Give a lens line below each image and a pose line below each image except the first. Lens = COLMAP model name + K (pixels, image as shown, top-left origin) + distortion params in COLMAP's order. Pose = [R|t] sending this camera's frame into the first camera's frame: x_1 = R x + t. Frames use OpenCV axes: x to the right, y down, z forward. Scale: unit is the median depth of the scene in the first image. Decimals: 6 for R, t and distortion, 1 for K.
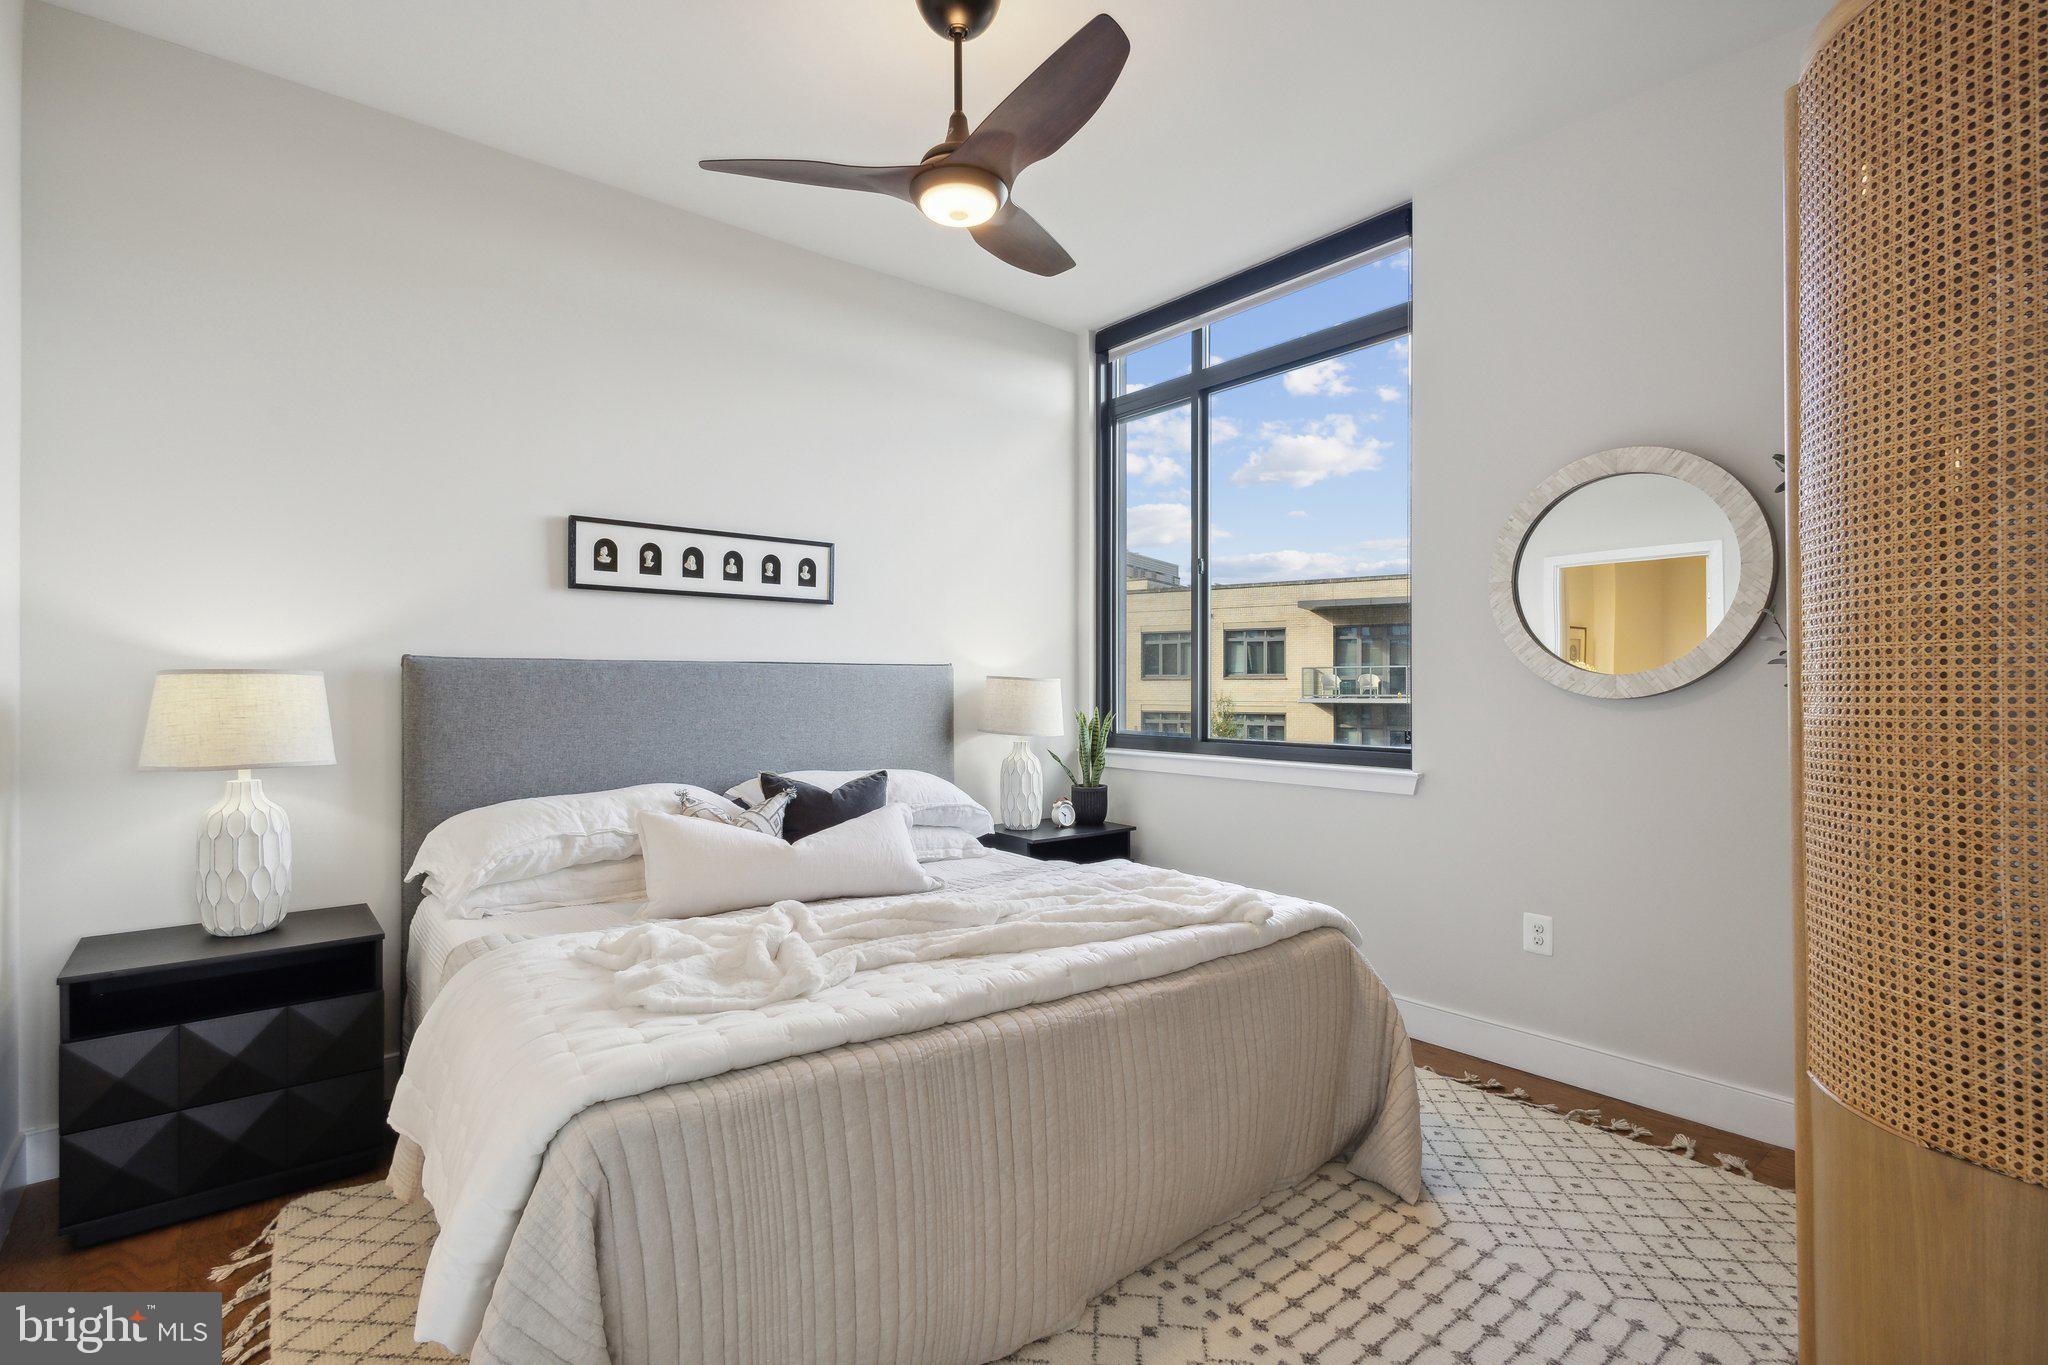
lens RADIAL K [[961.5, 0, 1025.3], [0, 961.5, 686.6], [0, 0, 1]] dist [0.017522, -0.000453]
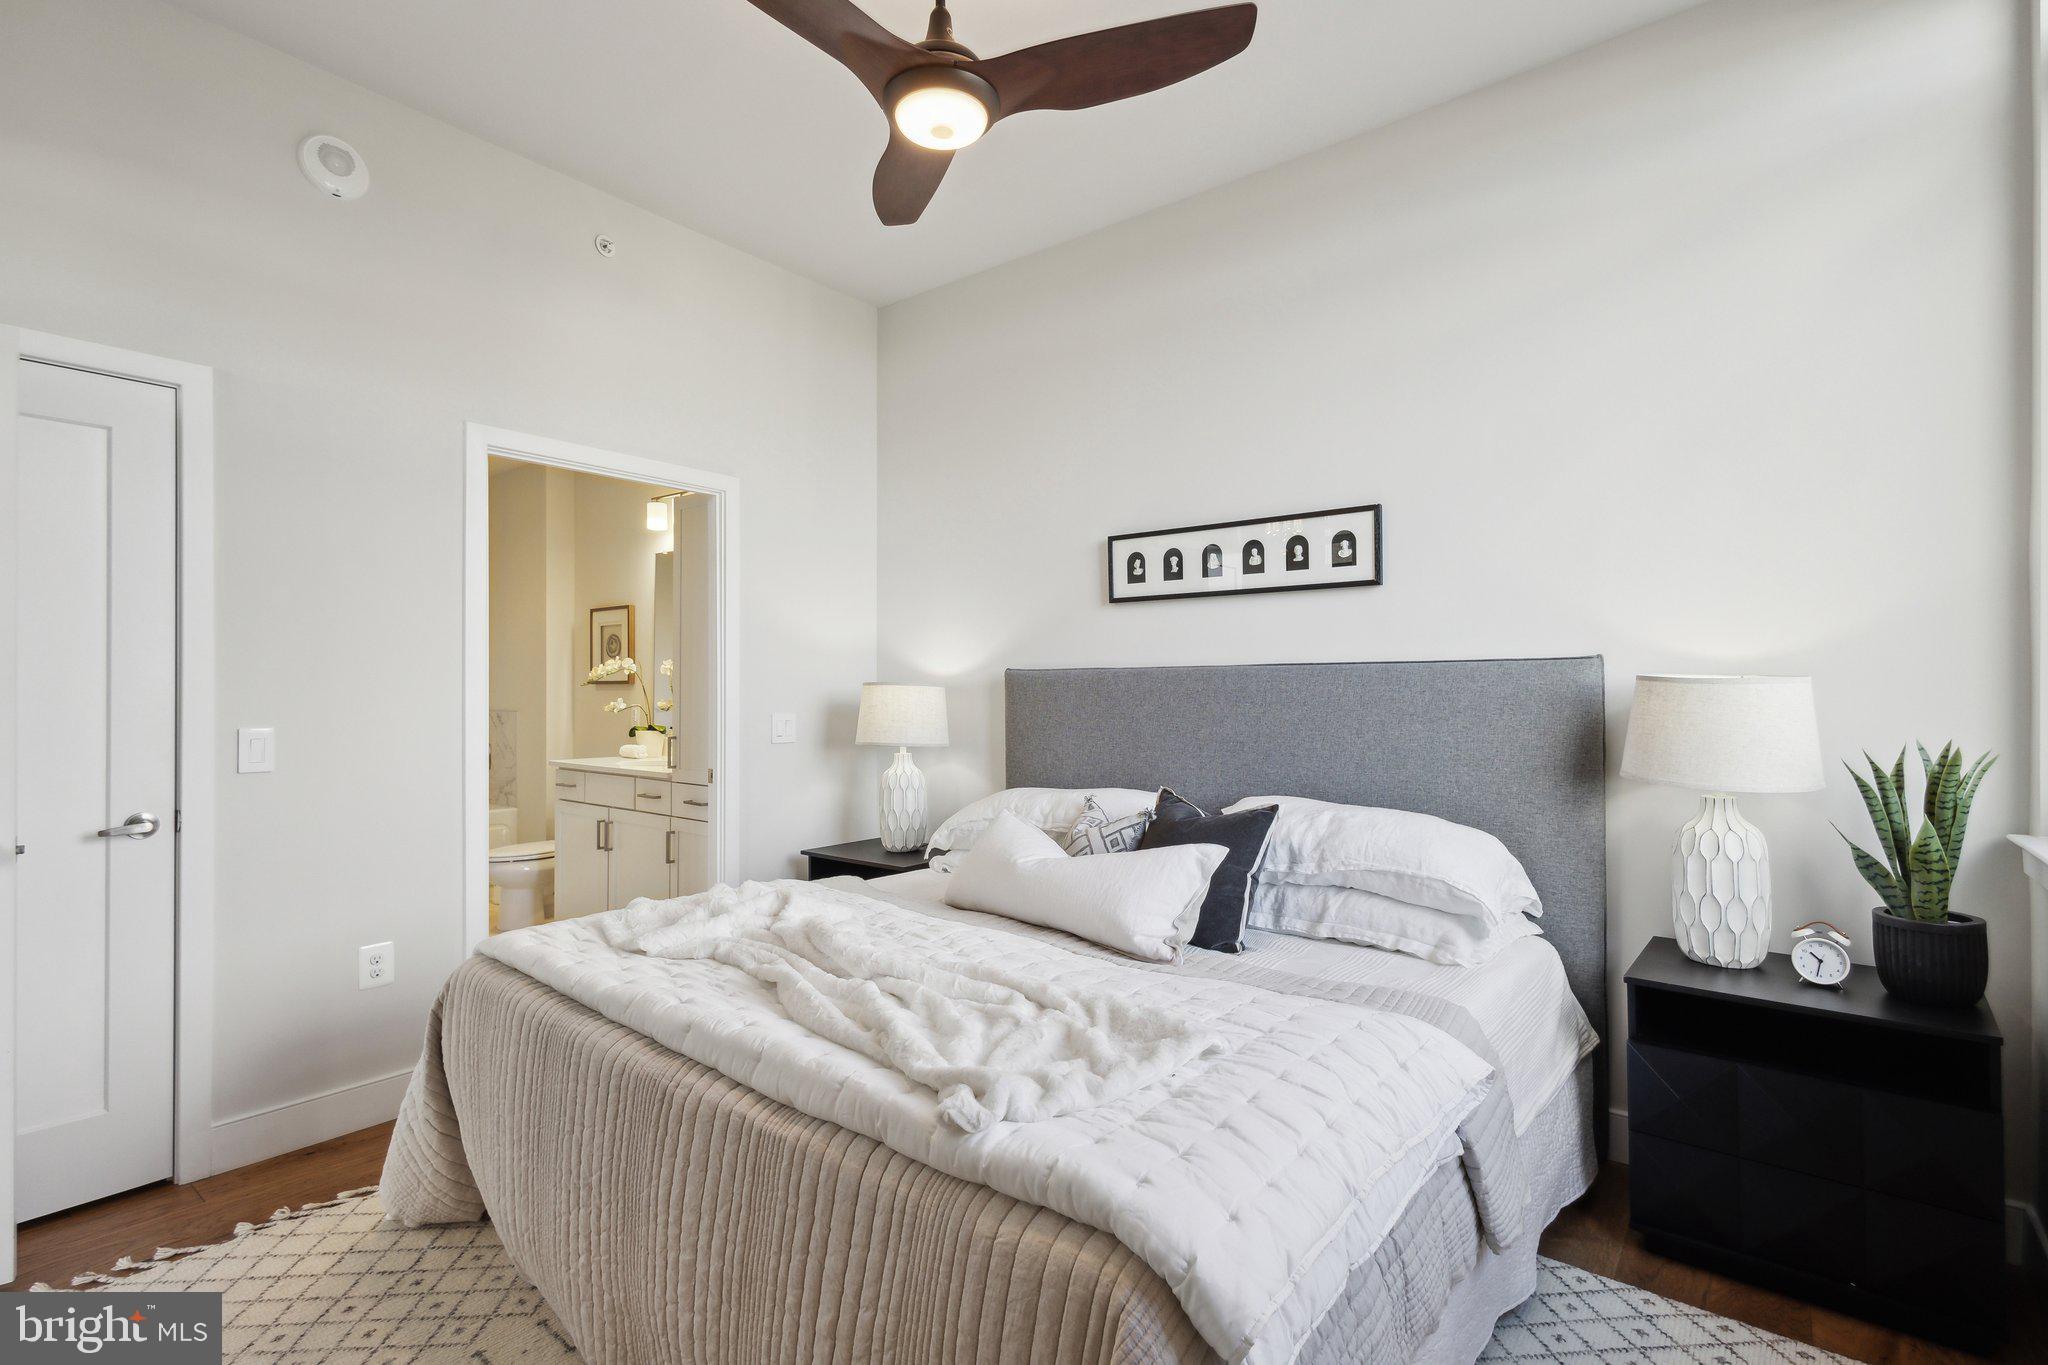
lens RADIAL K [[918.9, 0, 945.4], [0, 918.9, 679.3], [0, 0, 1]] dist [0.000817, -0.000098]
pose [[0.208272, -0.014833, -0.977959, 0.474708], [-0.000569, 0.999883, -0.015286, 0.000497], [0.978071, 0.003741, 0.208239, 0.560236]]
